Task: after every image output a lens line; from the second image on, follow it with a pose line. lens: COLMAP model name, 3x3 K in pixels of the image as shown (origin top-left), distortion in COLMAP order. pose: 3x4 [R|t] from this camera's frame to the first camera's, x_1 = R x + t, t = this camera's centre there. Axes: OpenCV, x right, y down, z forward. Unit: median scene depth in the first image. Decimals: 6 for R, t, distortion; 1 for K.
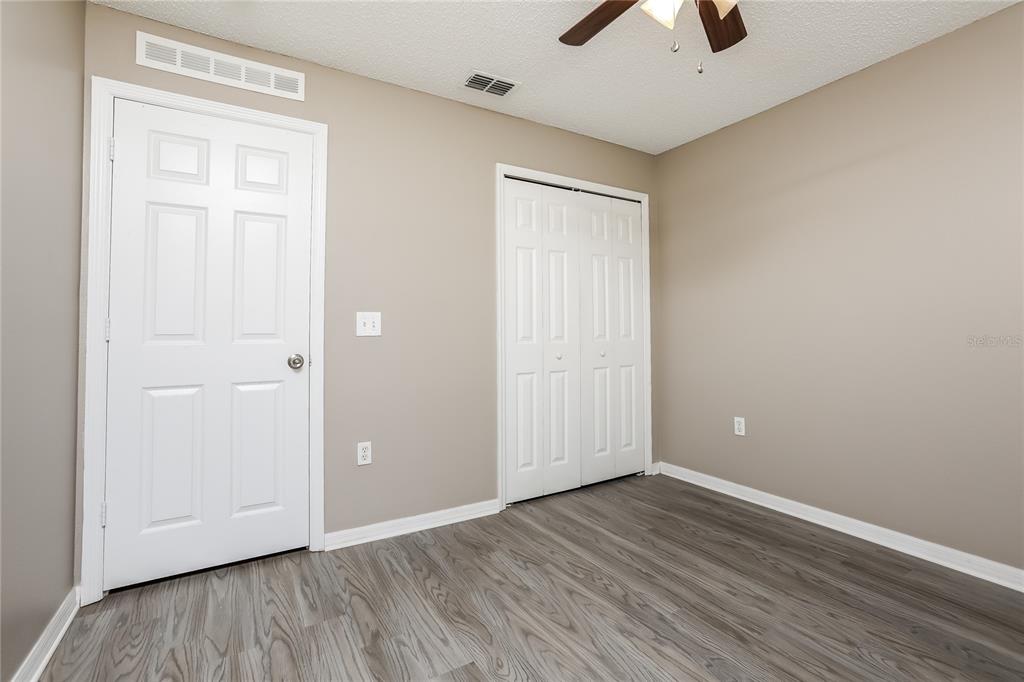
lens RADIAL K [[471.8, 0, 513.6], [0, 471.8, 344.2], [0, 0, 1]] dist [0.017654, 0.000401]
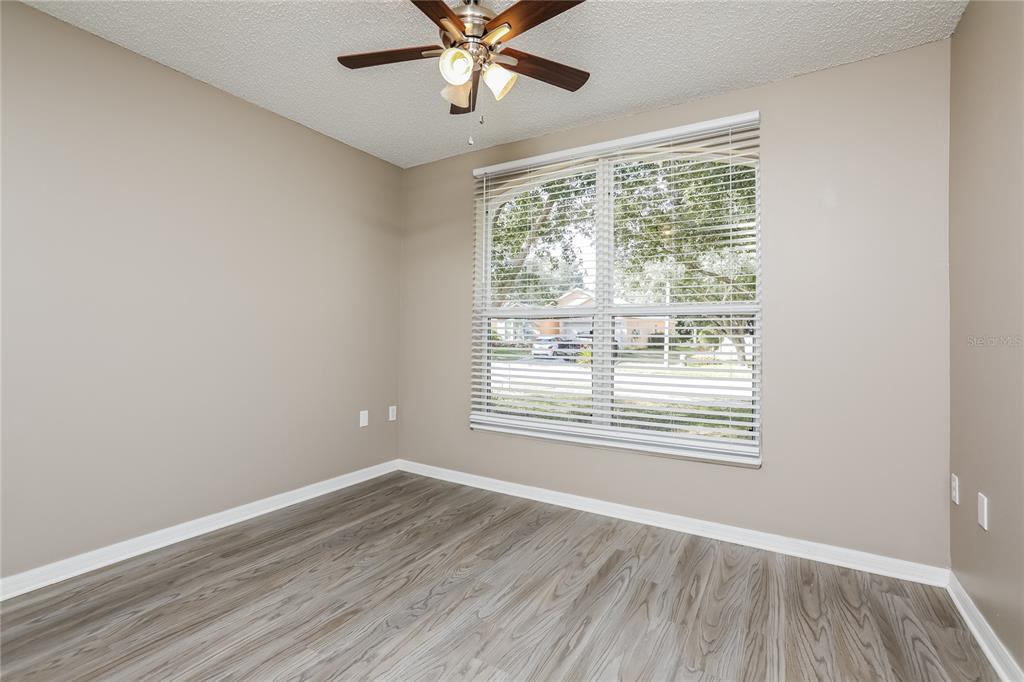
lens RADIAL K [[471.8, 0, 516.4], [0, 471.8, 336.6], [0, 0, 1]] dist [0.017654, 0.000401]
pose [[-0.450326, -0.005518, 0.892847, -0.557831], [0.019696, 0.999676, 0.016112, -0.028118], [-0.892647, 0.024841, -0.450072, 0.944610]]
